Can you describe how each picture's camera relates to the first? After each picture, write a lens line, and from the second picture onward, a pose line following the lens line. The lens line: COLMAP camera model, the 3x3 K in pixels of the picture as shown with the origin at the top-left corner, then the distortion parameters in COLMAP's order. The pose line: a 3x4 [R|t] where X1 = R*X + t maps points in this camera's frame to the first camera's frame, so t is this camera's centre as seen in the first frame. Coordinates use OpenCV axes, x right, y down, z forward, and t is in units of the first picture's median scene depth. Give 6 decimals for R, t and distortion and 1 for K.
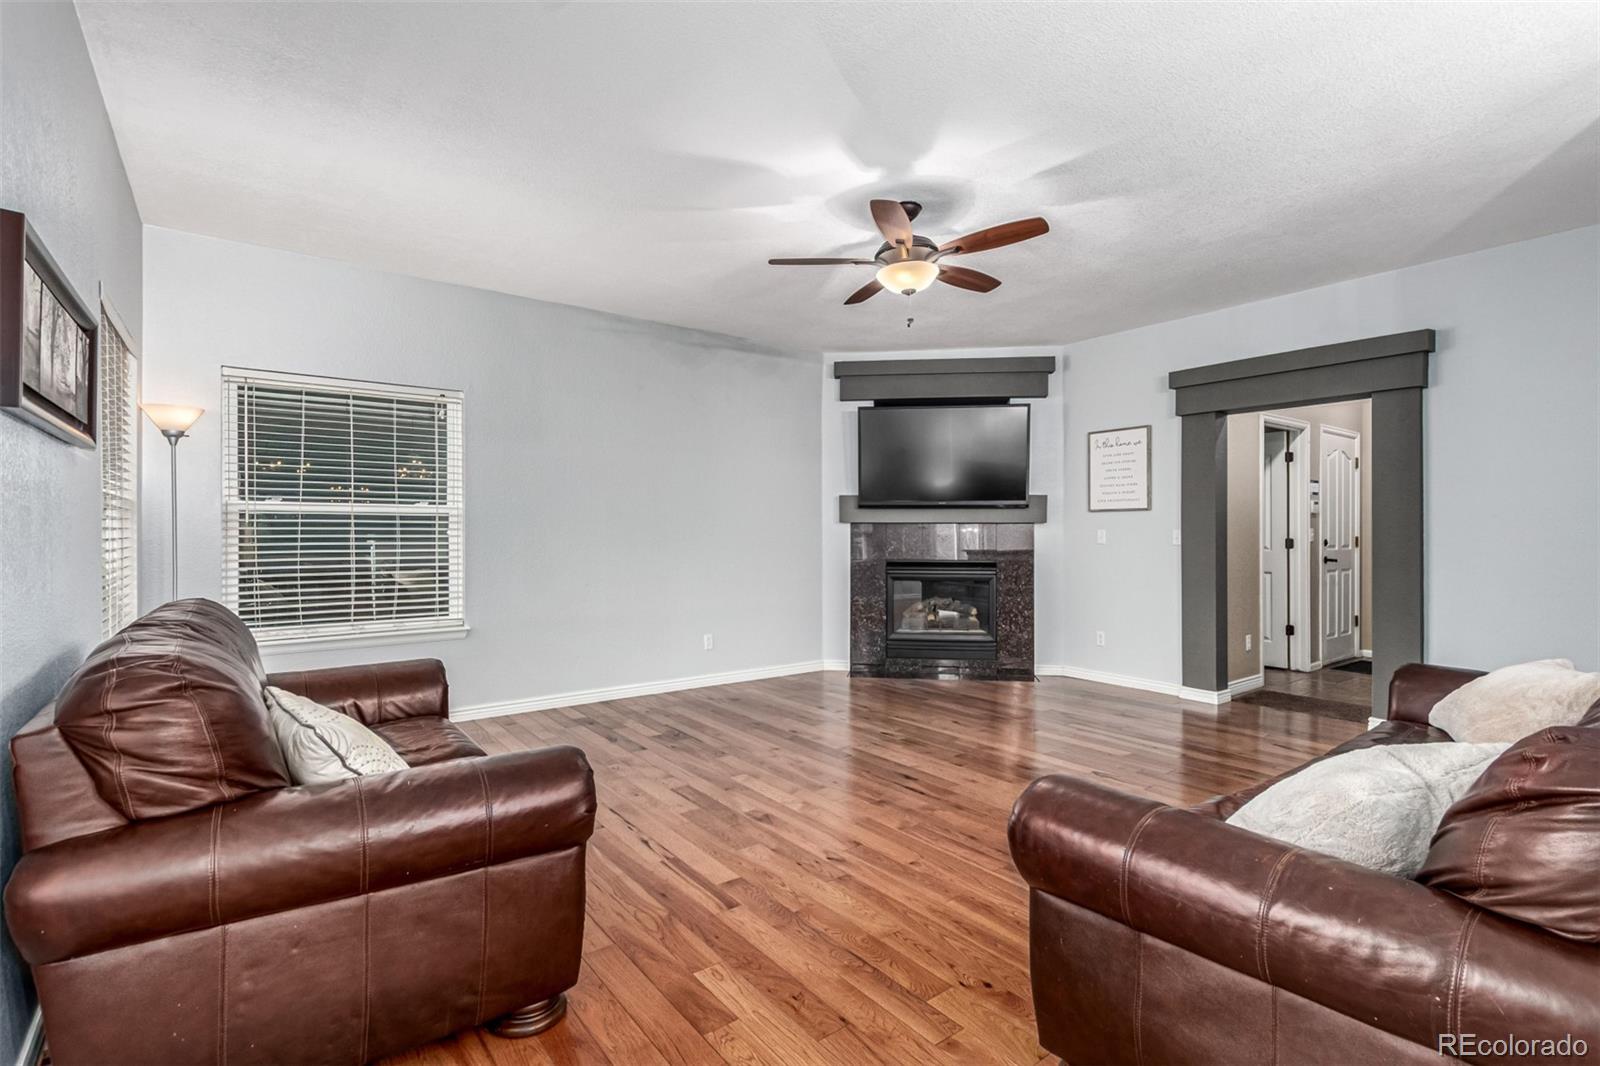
lens RADIAL K [[753.4, 0, 809.3], [0, 753.4, 528.3], [0, 0, 1]] dist [0.000745, 0.000404]
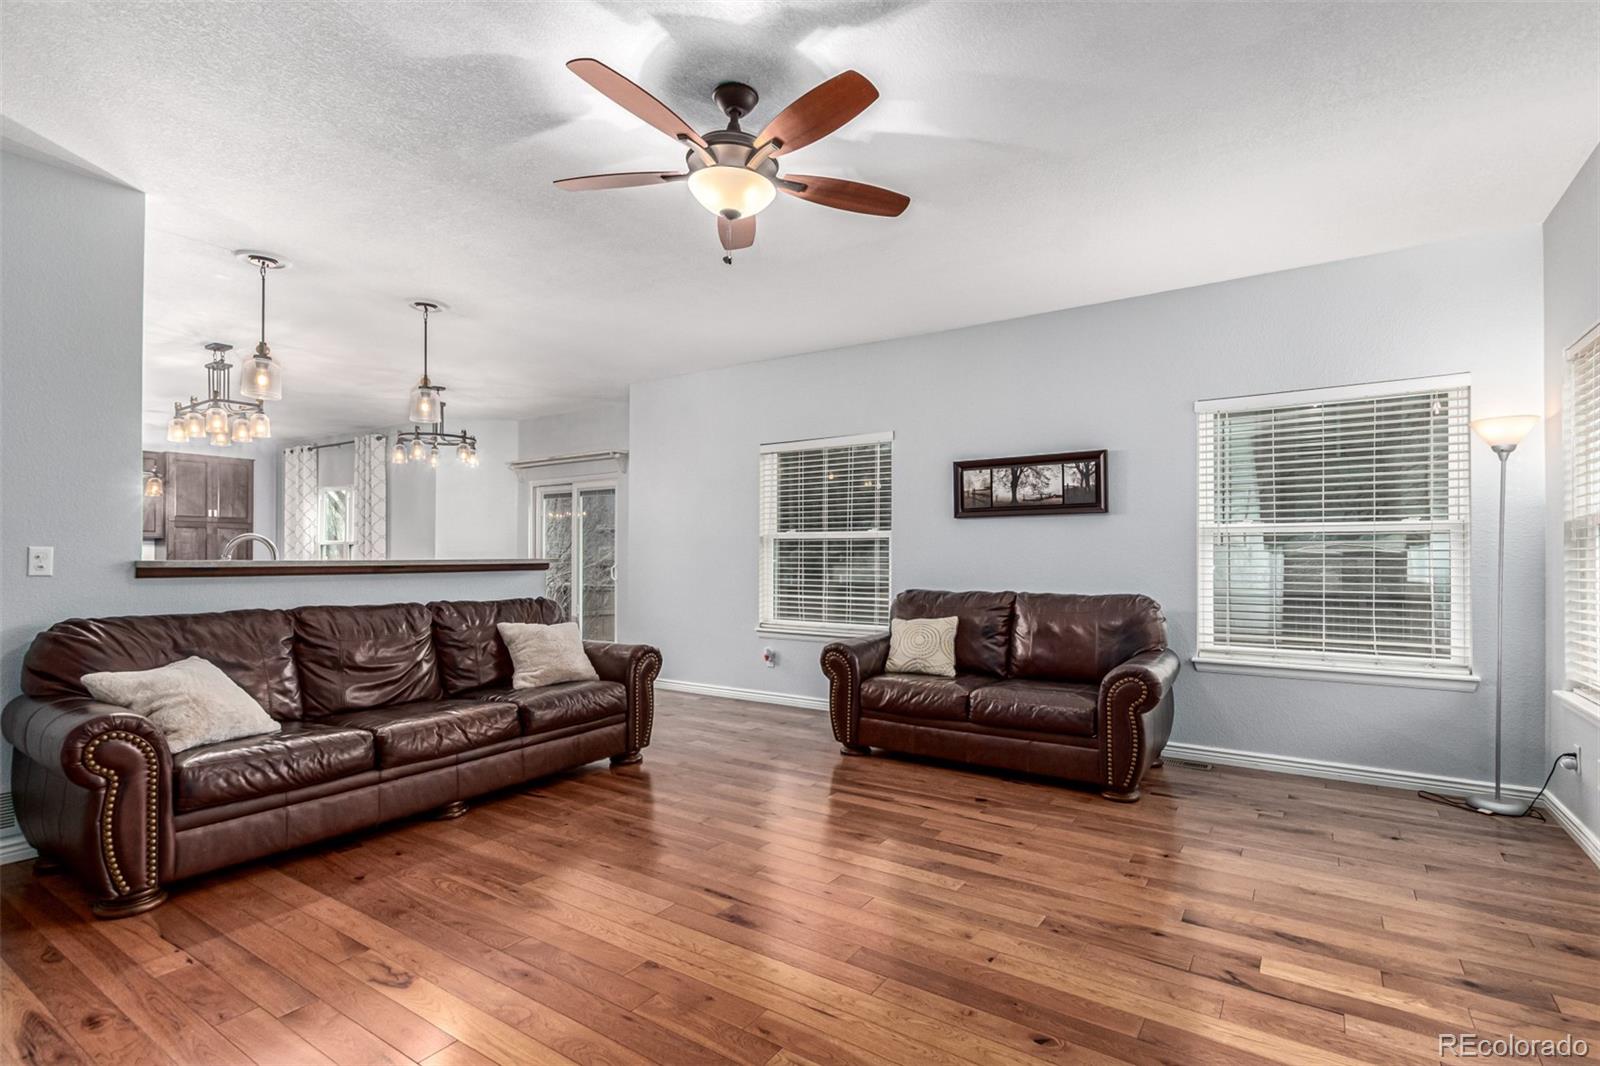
lens RADIAL K [[753.4, 0, 805.4], [0, 753.4, 542.6], [0, 0, 1]] dist [0.000745, 0.000404]
pose [[-0.944447, -0.006273, -0.328604, 0.302040], [-0.002758, 0.999934, -0.011163, 0.004819], [0.328652, -0.009636, -0.944402, 1.715471]]
